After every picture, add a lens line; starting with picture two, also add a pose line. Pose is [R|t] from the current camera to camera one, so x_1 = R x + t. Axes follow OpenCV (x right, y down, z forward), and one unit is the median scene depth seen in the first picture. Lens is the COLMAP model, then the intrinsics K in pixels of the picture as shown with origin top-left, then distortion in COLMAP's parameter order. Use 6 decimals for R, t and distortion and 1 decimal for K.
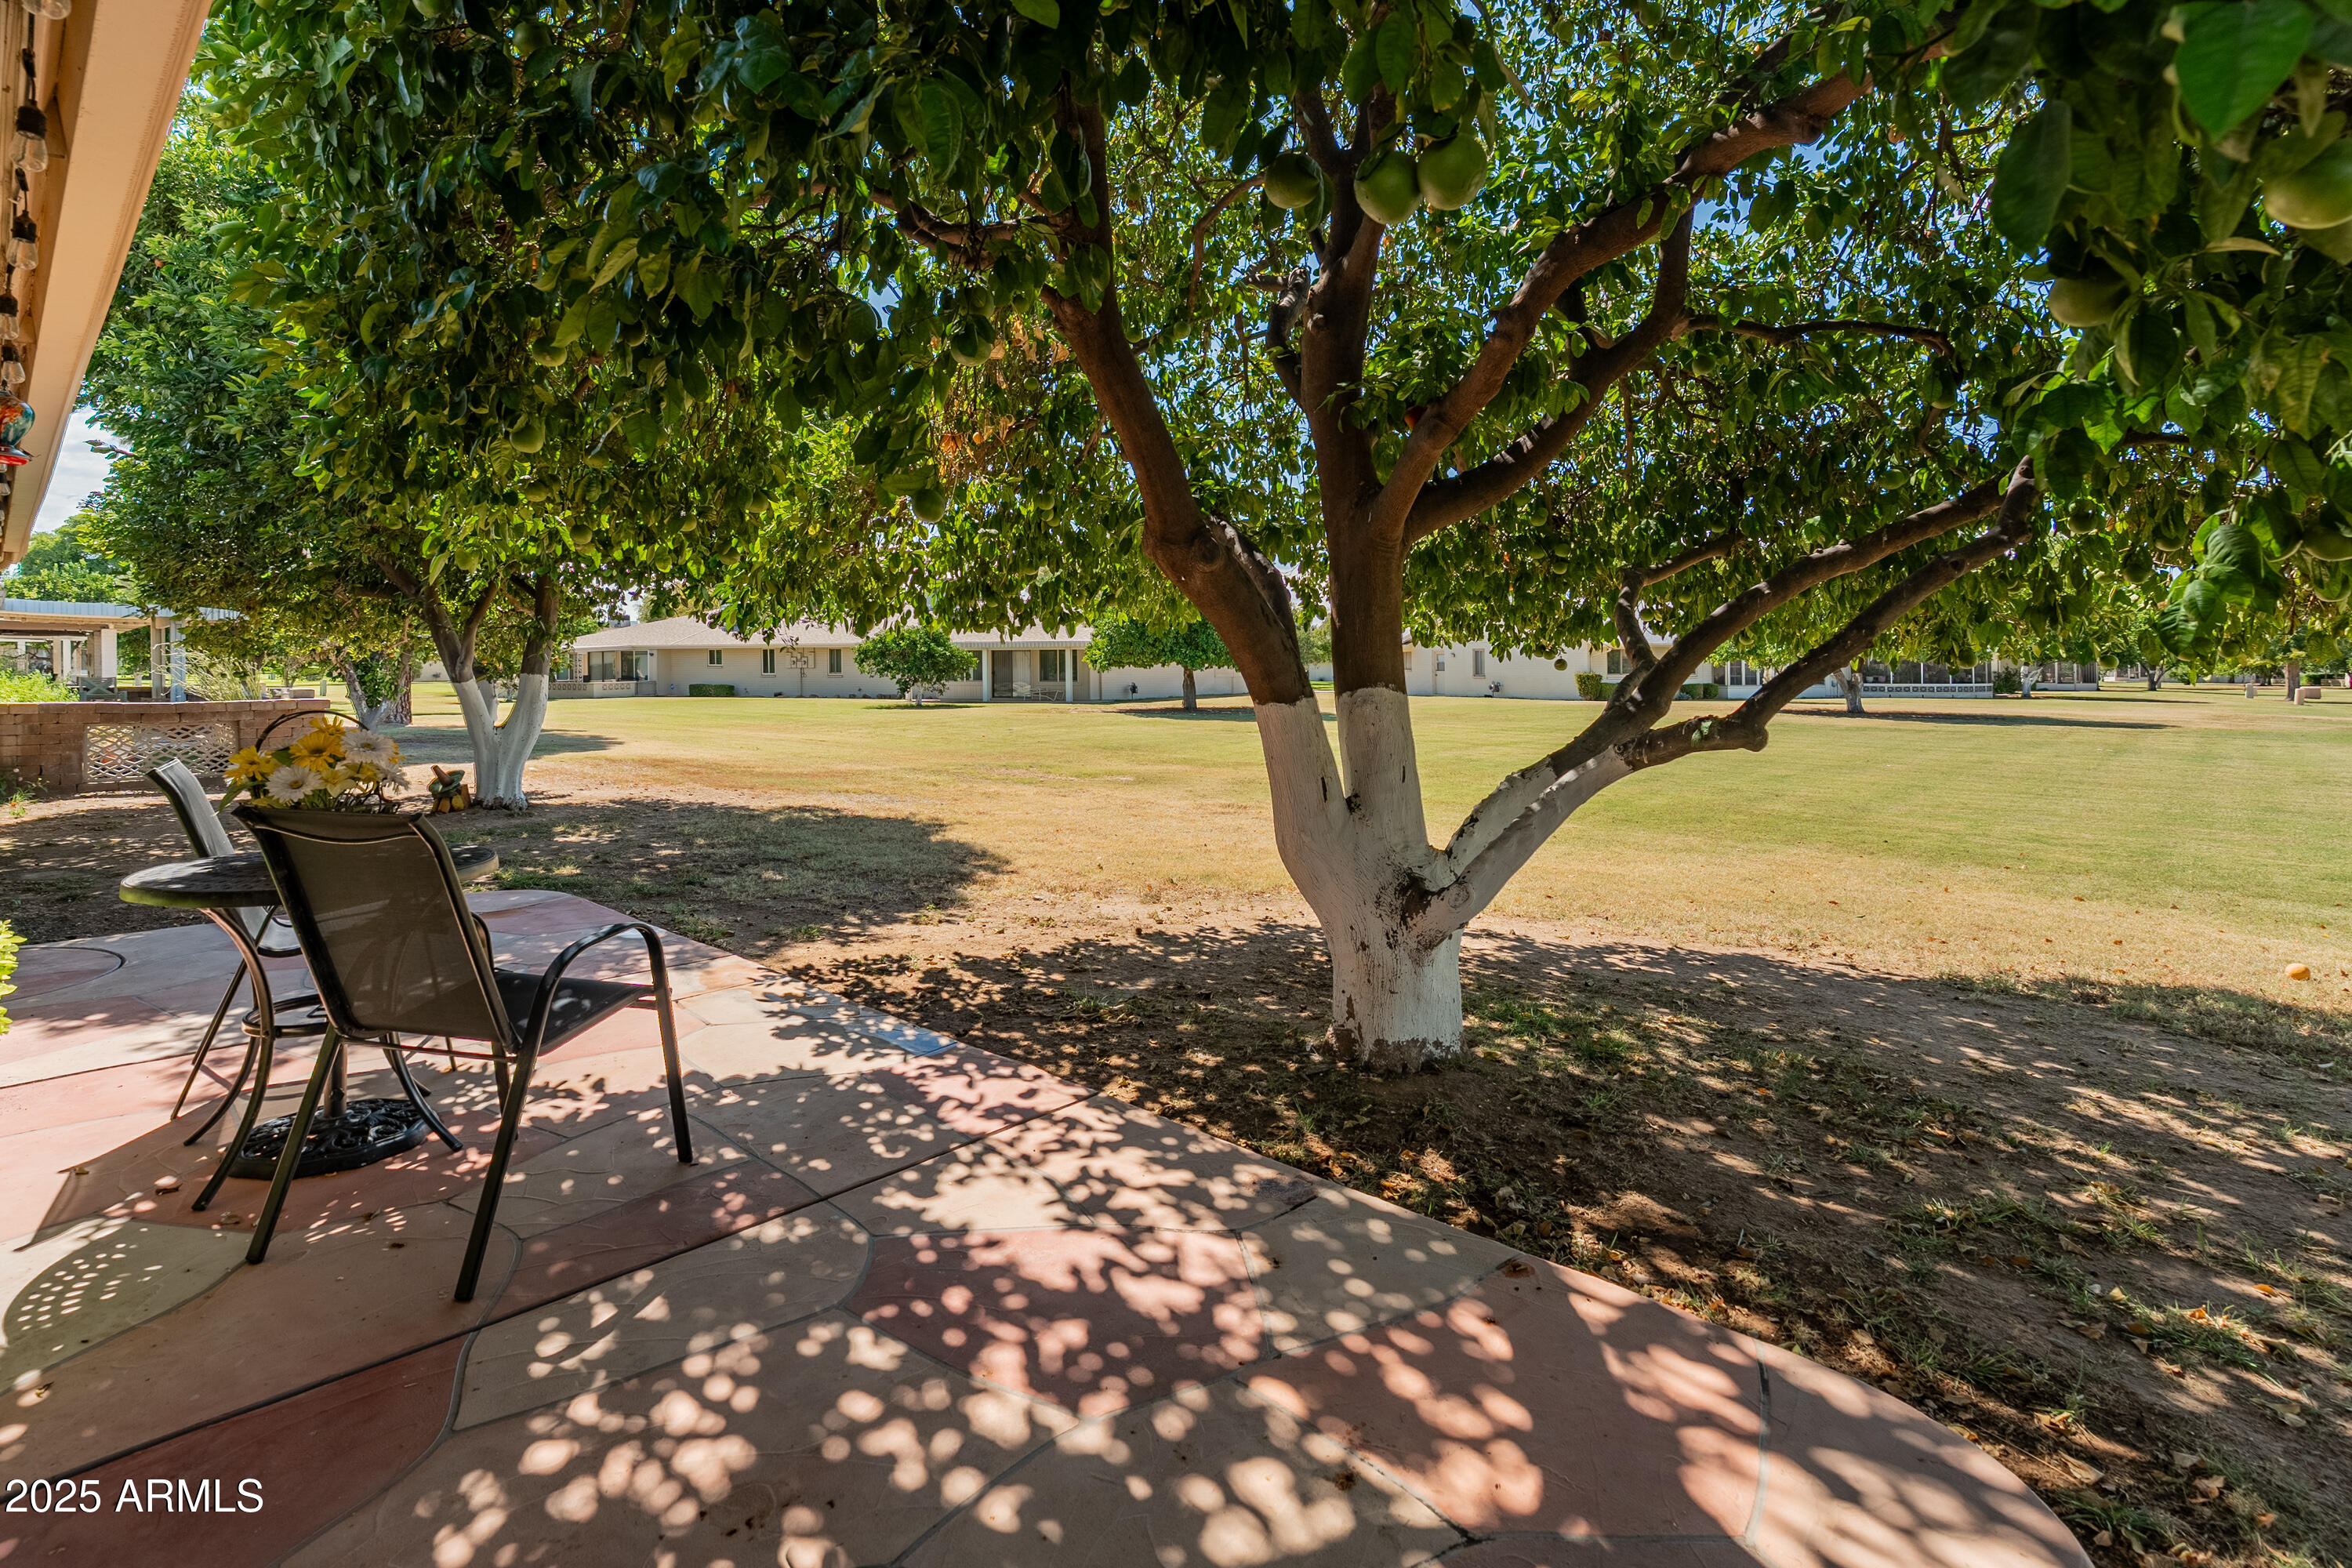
lens RADIAL K [[1102.1, 0, 1185.8], [0, 1102.1, 778.9], [0, 0, 1]] dist [-0.006713, 0.003536]
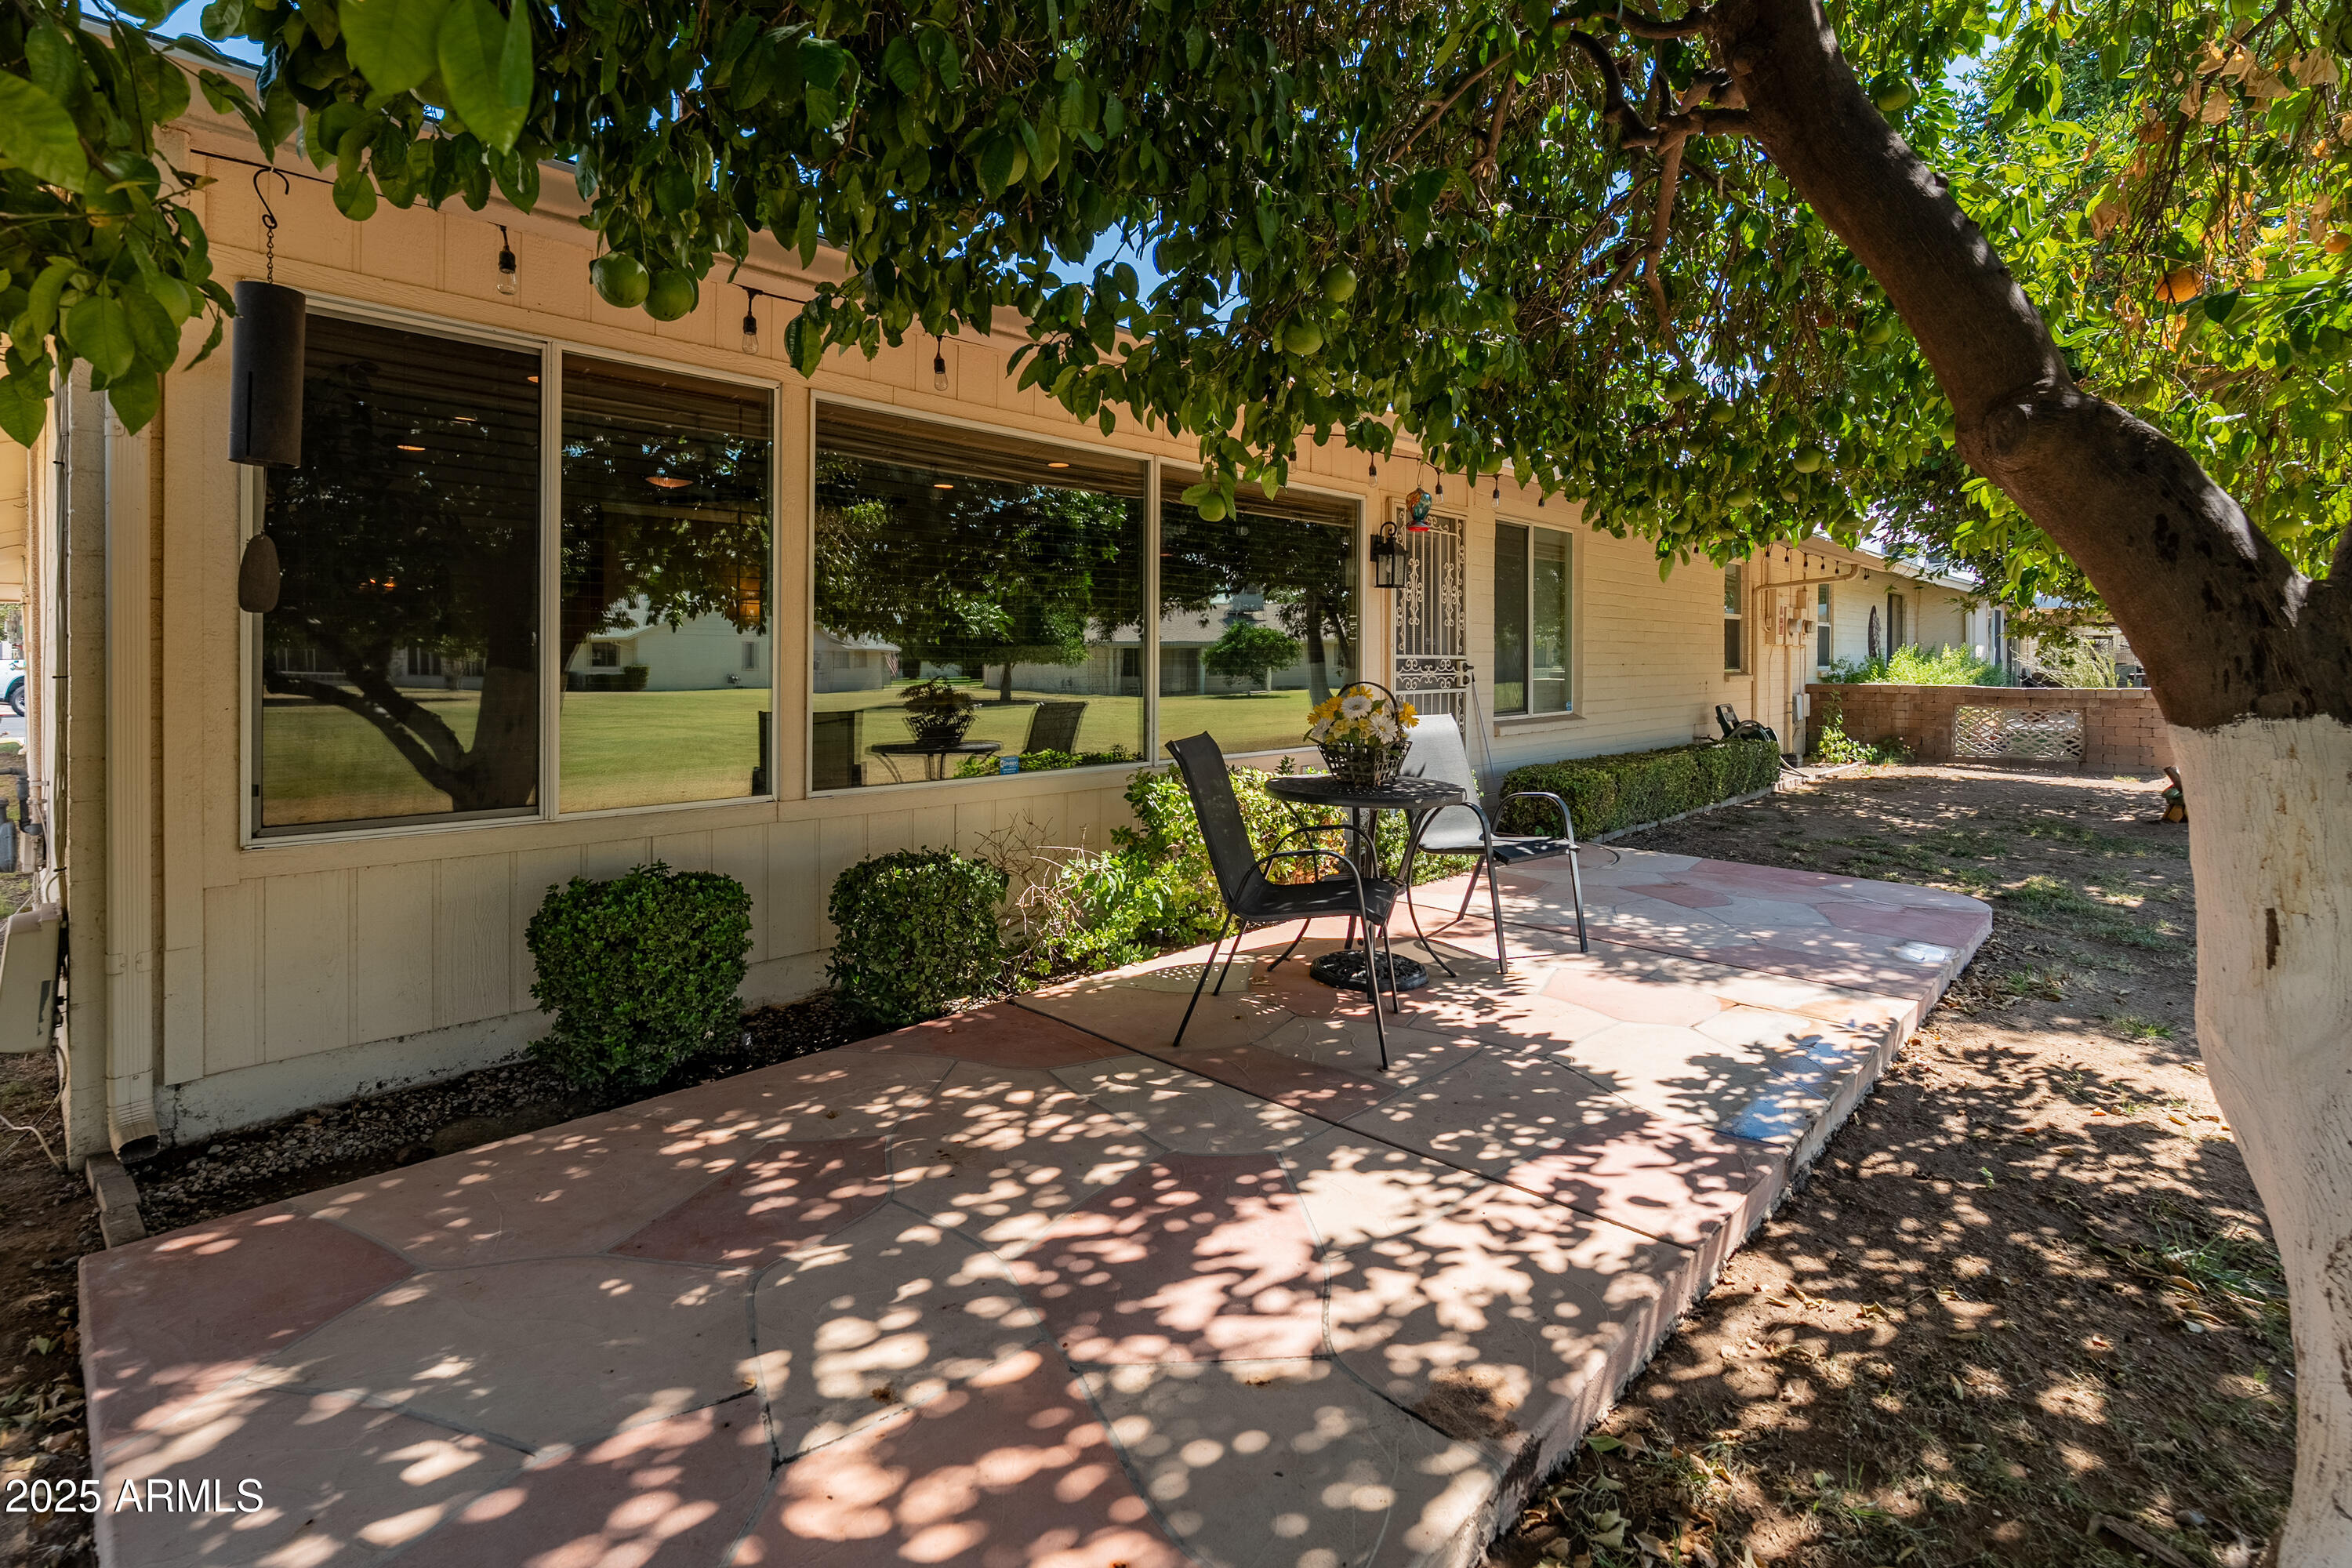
lens RADIAL K [[1102.1, 0, 1196.7], [0, 1102.1, 651.9], [0, 0, 1]] dist [-0.006713, 0.003536]
pose [[-0.010209, -0.005537, -0.999933, 0.867185], [-0.098435, 0.995133, -0.004506, -0.093162], [0.995091, 0.098383, -0.010705, 0.871458]]
